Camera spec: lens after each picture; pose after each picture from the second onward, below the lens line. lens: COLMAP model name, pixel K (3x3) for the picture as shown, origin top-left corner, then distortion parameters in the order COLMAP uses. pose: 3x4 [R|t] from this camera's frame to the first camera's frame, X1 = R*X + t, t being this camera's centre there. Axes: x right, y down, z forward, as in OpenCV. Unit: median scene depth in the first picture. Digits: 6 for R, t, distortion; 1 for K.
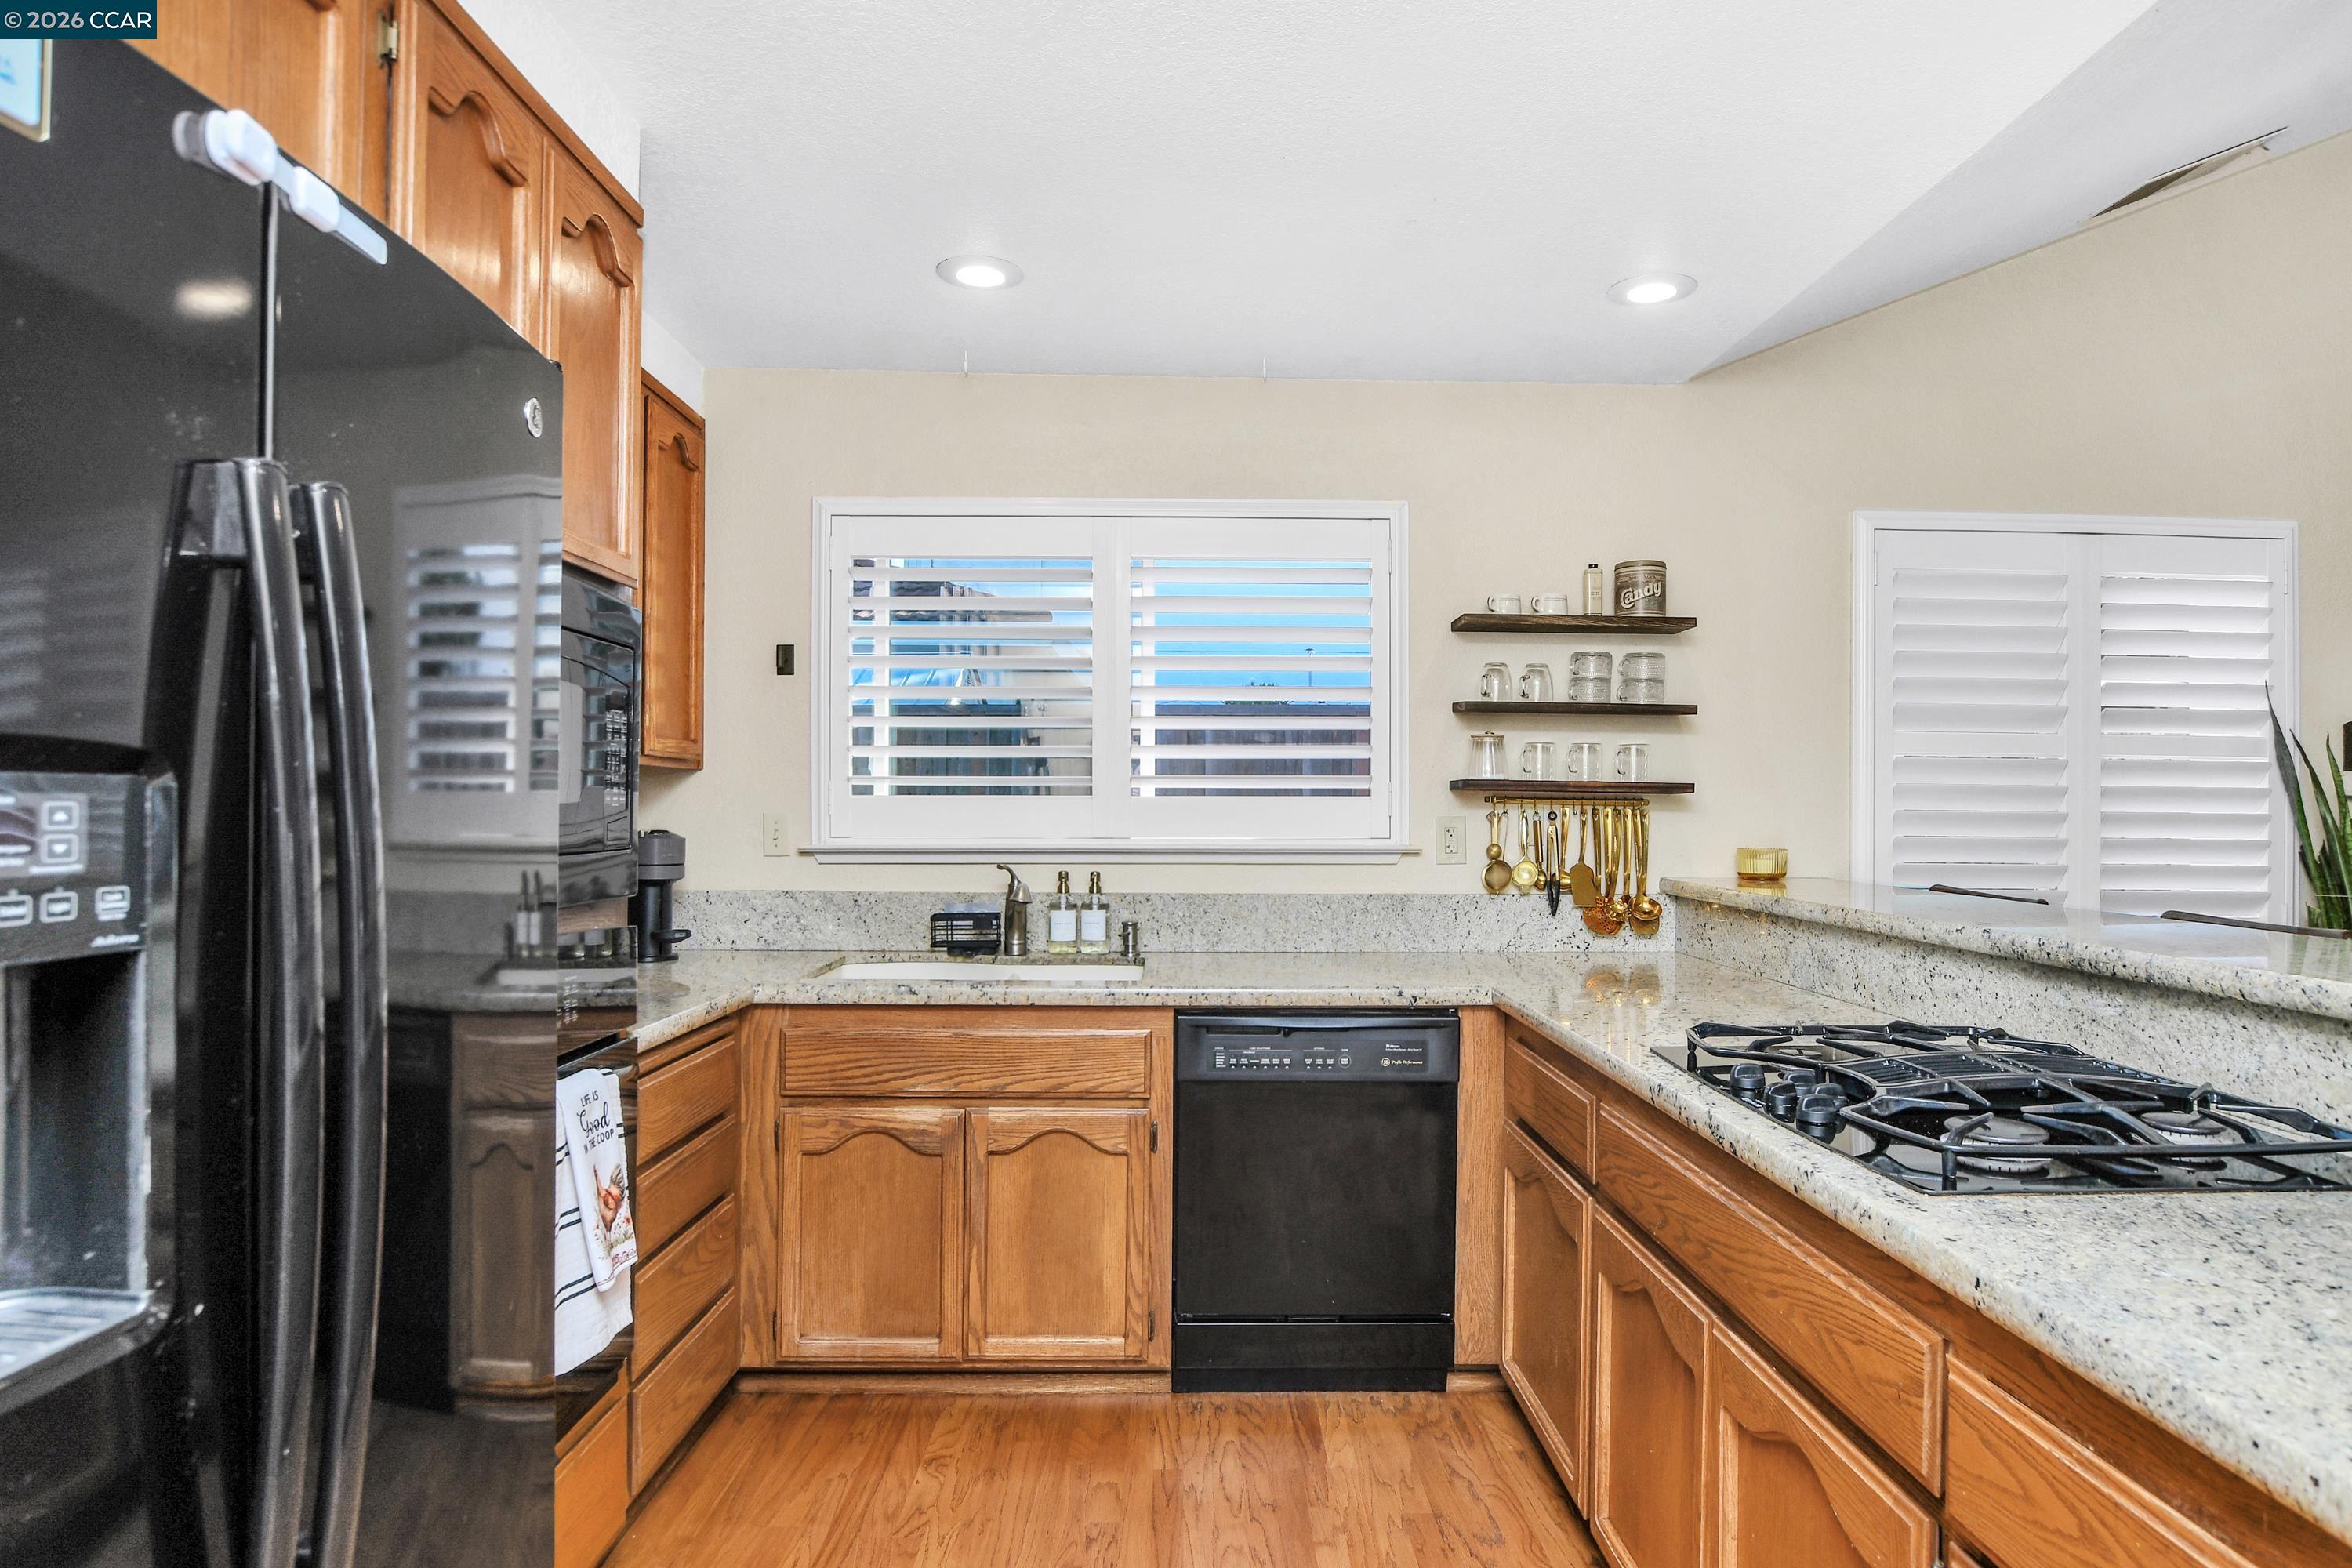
lens RADIAL K [[1304.0, 0, 1215.6], [0, 1304.0, 798.1], [0, 0, 1]] dist [-0.011399, 0.001212]
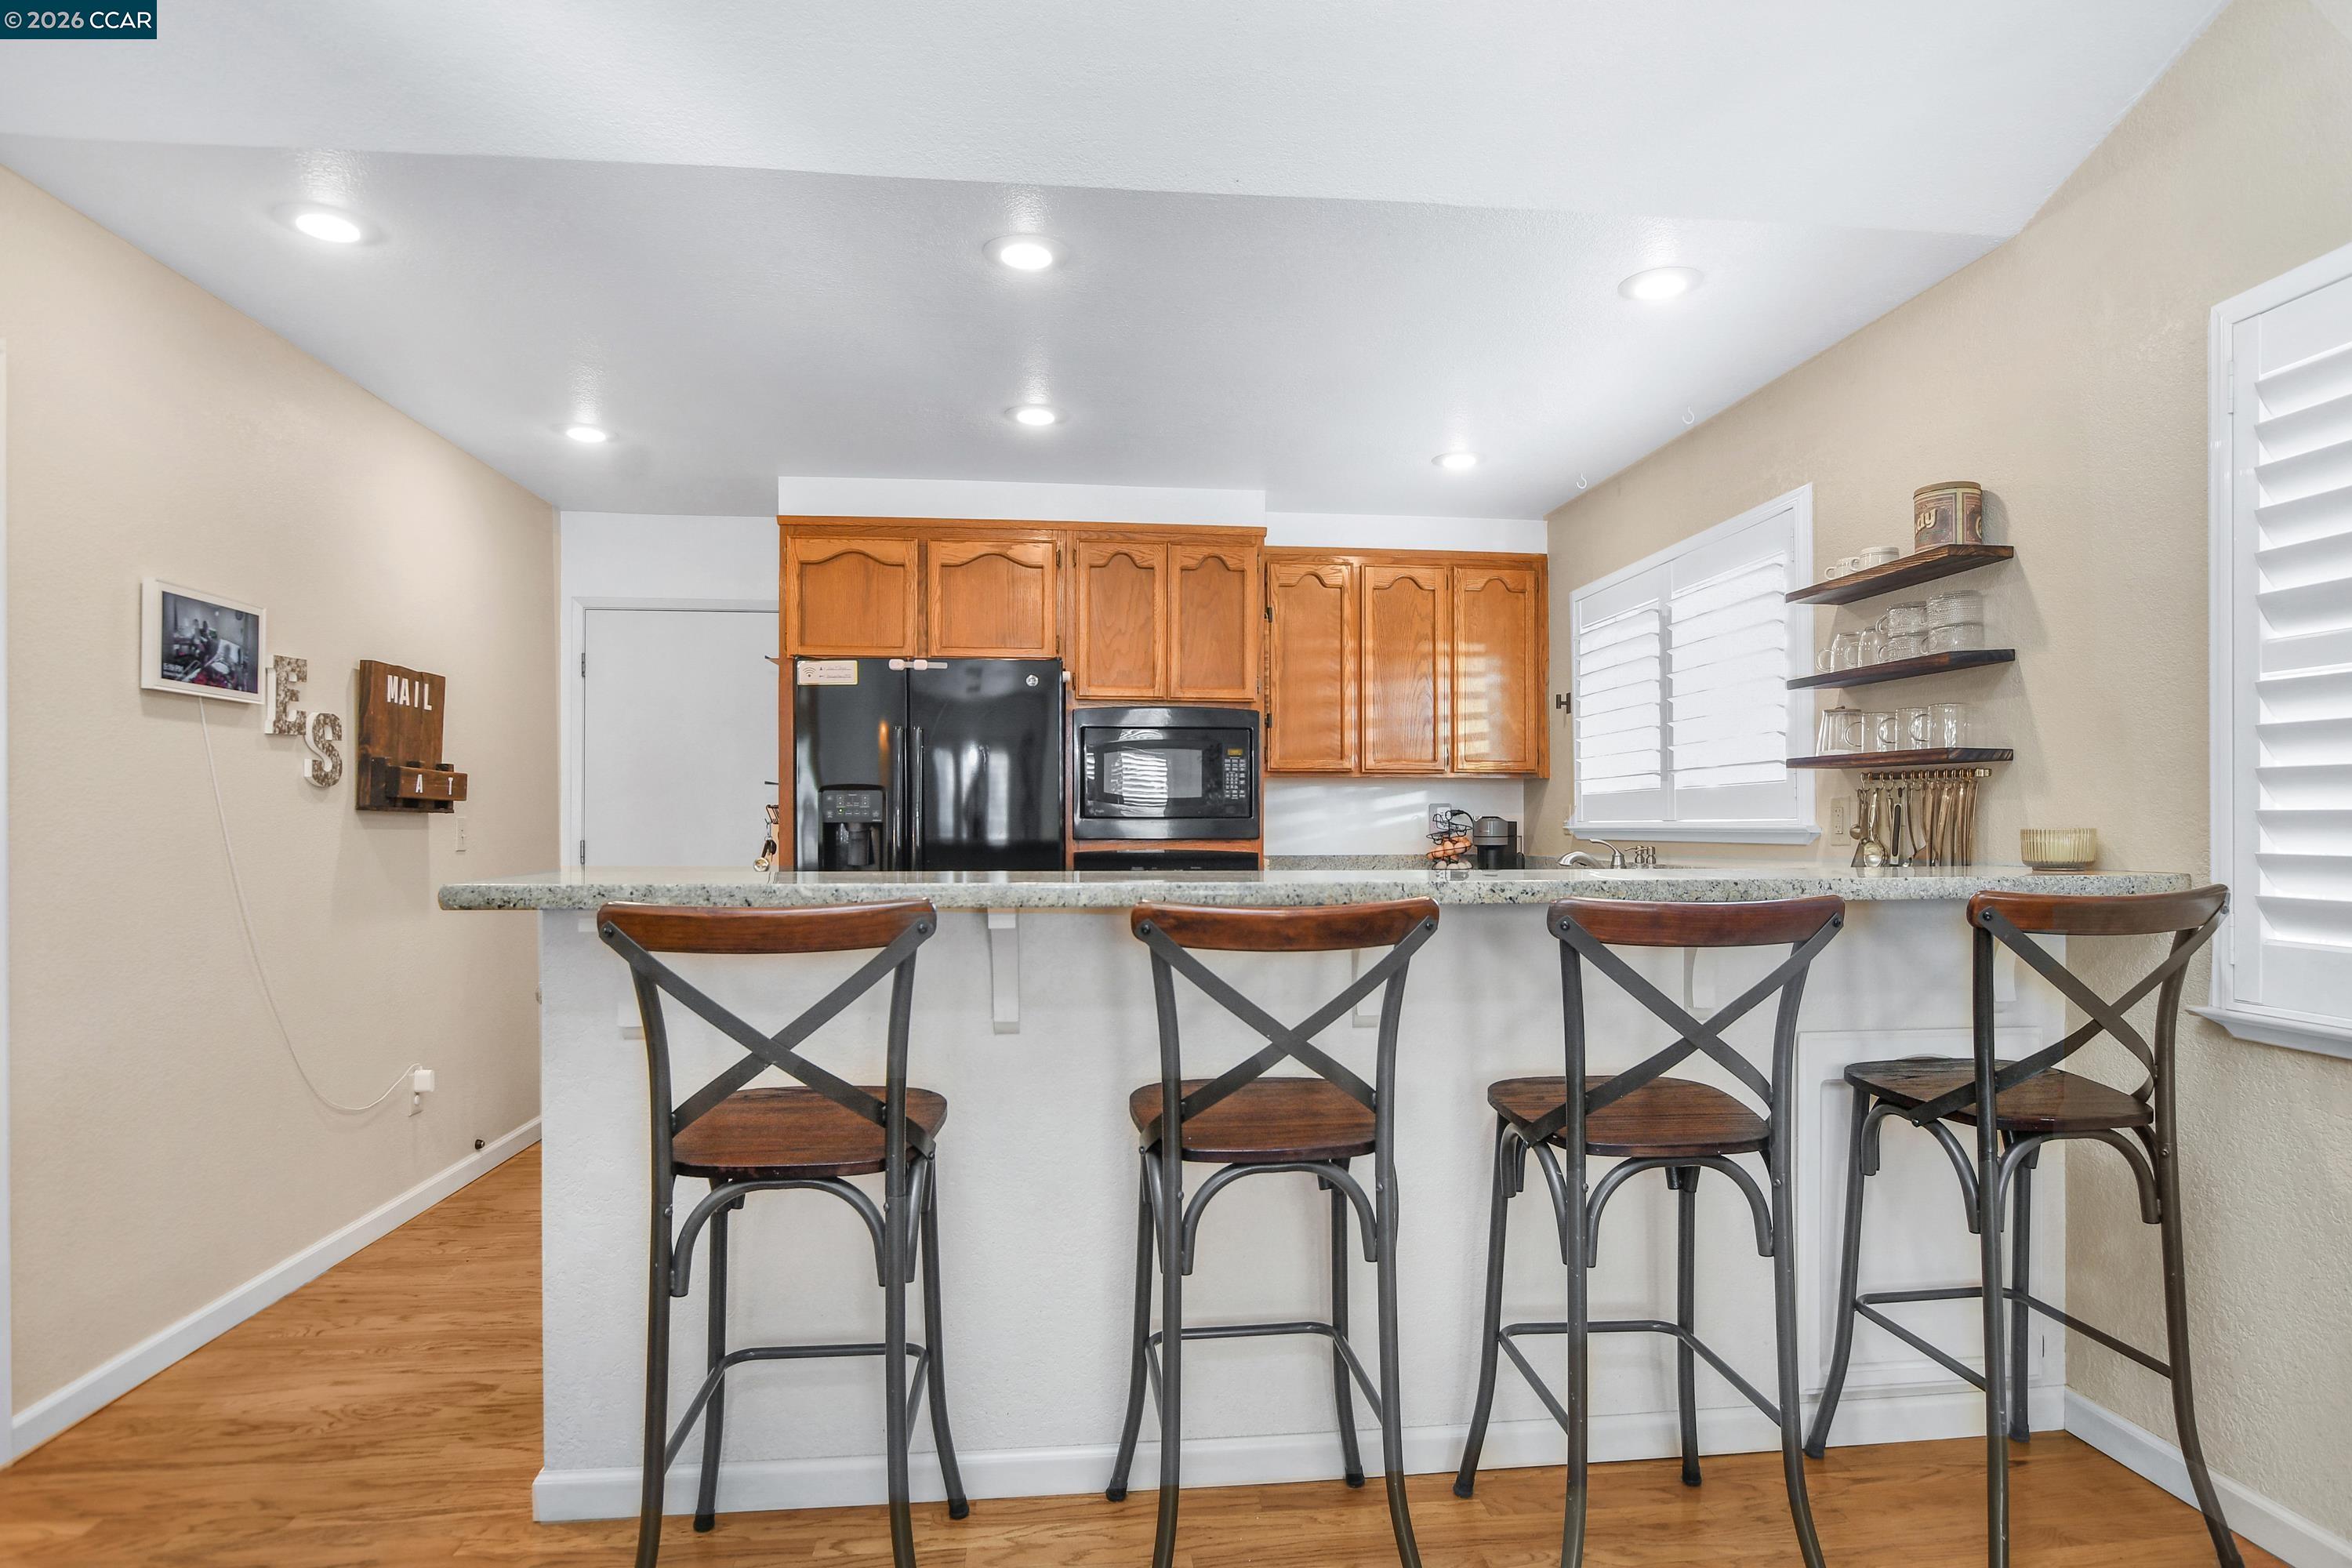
lens RADIAL K [[1304.0, 0, 1215.6], [0, 1304.0, 798.1], [0, 0, 1]] dist [-0.011399, 0.001212]
pose [[0.079562, -0.024112, -0.996538, 1.153117], [0.004888, 0.999705, -0.023798, 0.037393], [0.996818, -0.002977, 0.079657, 0.484482]]
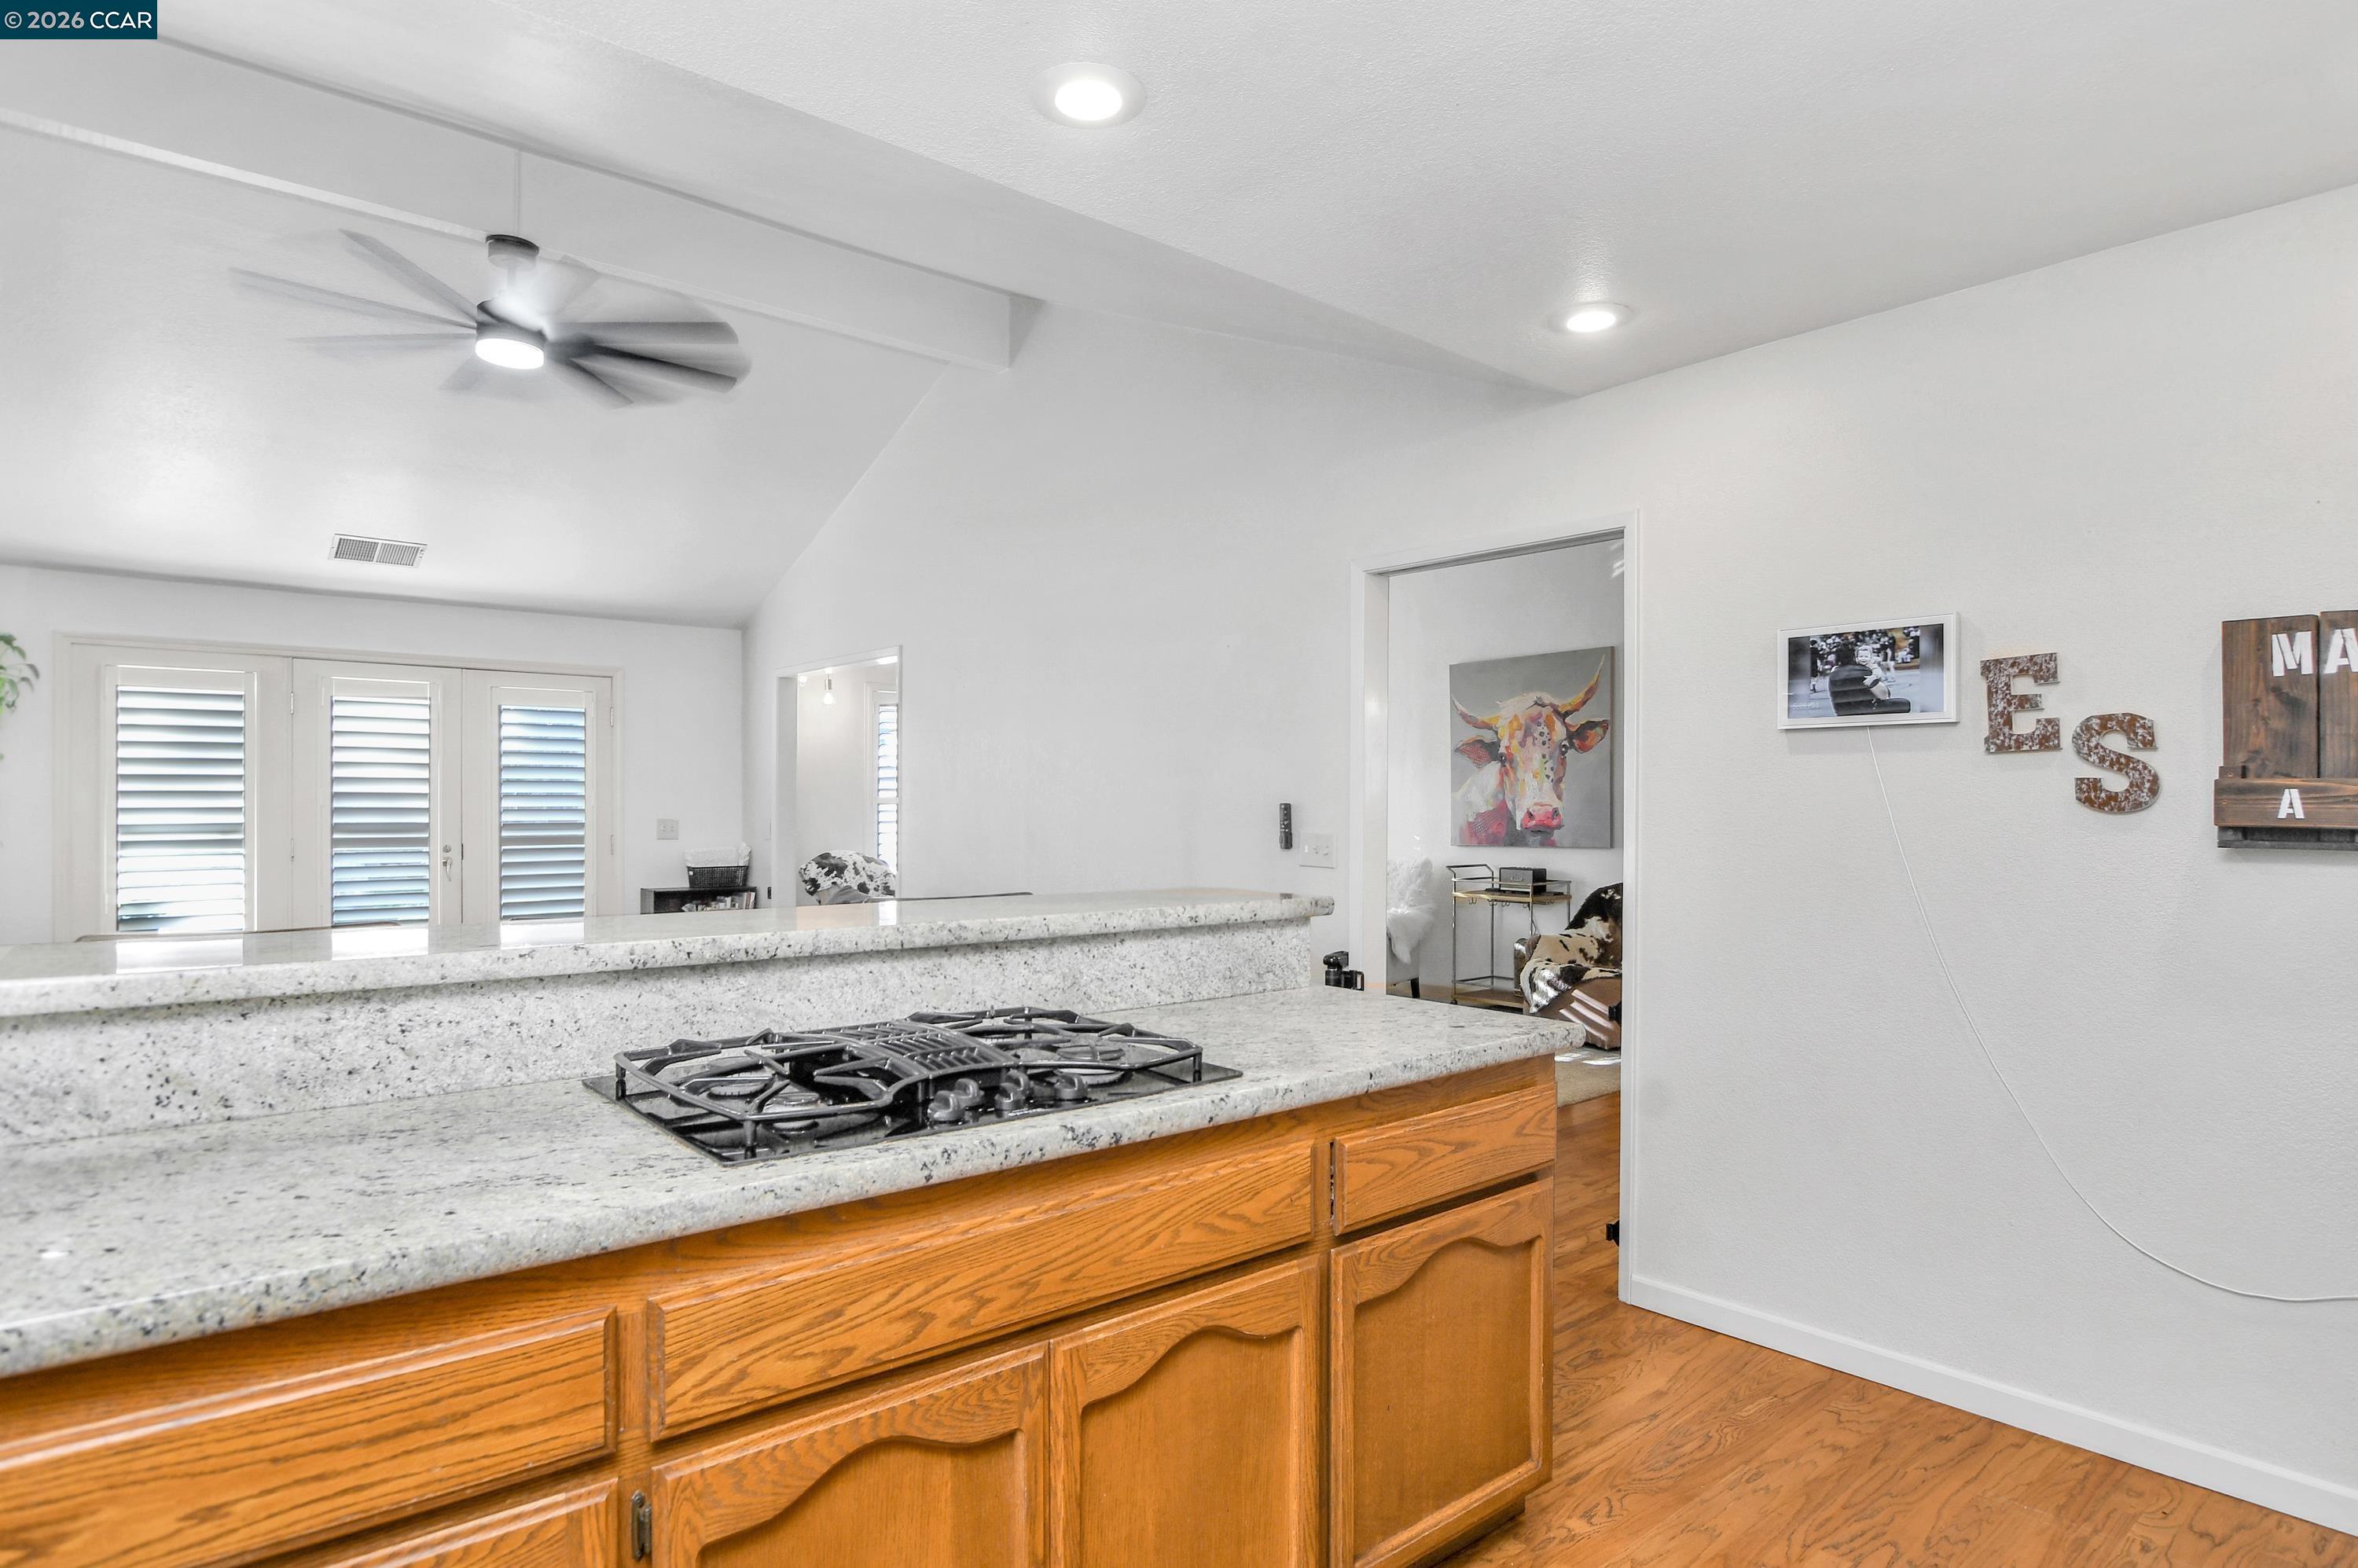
lens RADIAL K [[1307.3, 0, 1218.7], [0, 1307.3, 798.1], [0, 0, 1]] dist [-0.011399, 0.001212]
pose [[-0.630566, -0.003024, 0.776130, -0.224191], [-0.011390, 0.999921, -0.005358, 0.001667], [-0.776052, -0.012219, -0.630550, 0.770048]]
